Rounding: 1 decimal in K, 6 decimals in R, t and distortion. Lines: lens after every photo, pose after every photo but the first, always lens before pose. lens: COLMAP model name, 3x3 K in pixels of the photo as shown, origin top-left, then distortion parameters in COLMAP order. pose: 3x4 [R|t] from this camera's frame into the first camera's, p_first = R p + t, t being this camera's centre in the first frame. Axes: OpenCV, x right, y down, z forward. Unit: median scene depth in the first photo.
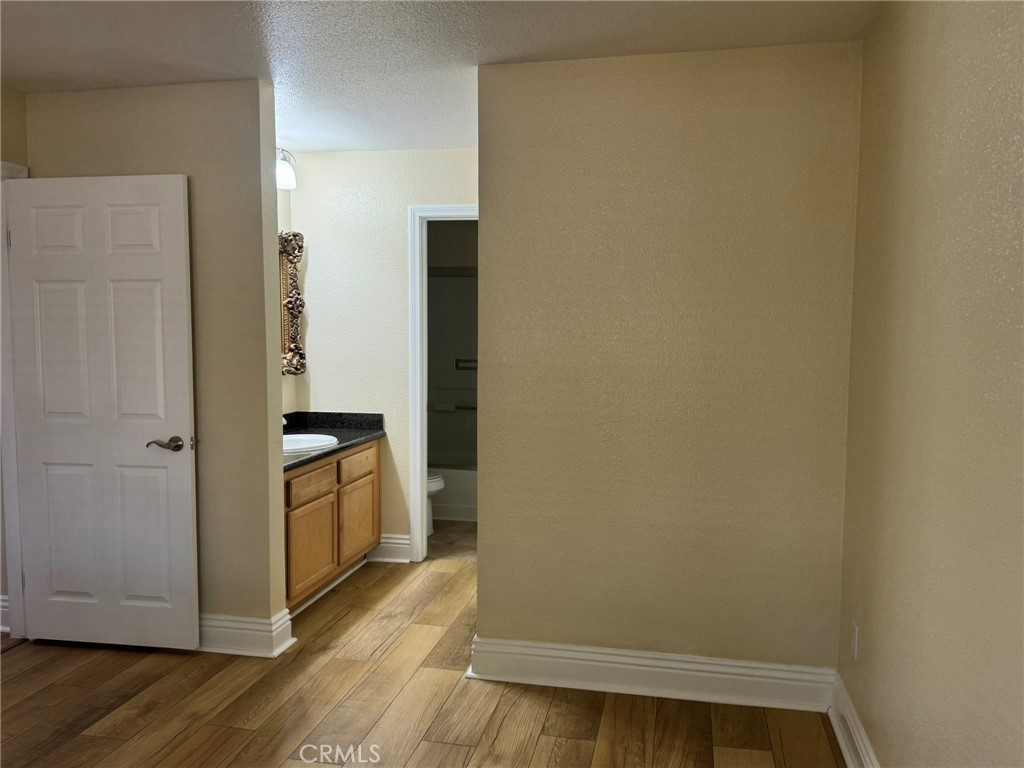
lens RADIAL K [[798.2, 0, 512.0], [0, 798.2, 384.0], [0, 0, 1]] dist [0.183309, -0.376079]
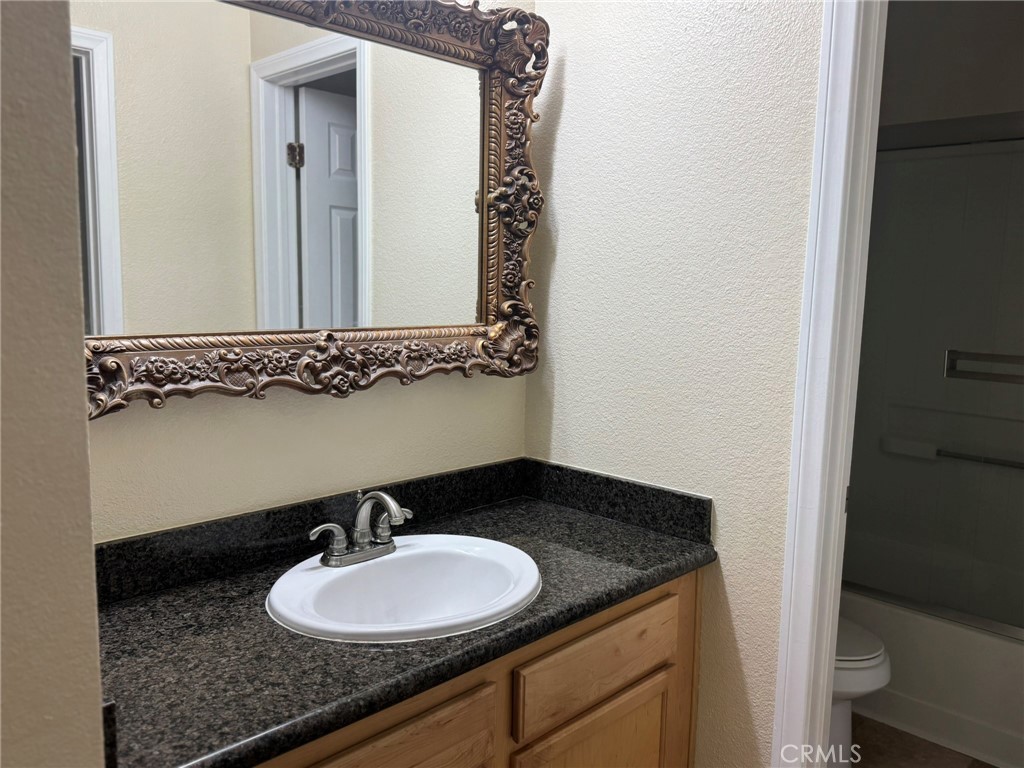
lens RADIAL K [[798.2, 0, 512.0], [0, 798.2, 384.0], [0, 0, 1]] dist [0.183309, -0.376079]
pose [[0.849886, 0.082114, -0.520530, -0.052895], [-0.059727, 0.996430, 0.059669, -0.031863], [0.523571, -0.019623, 0.851756, 0.651466]]
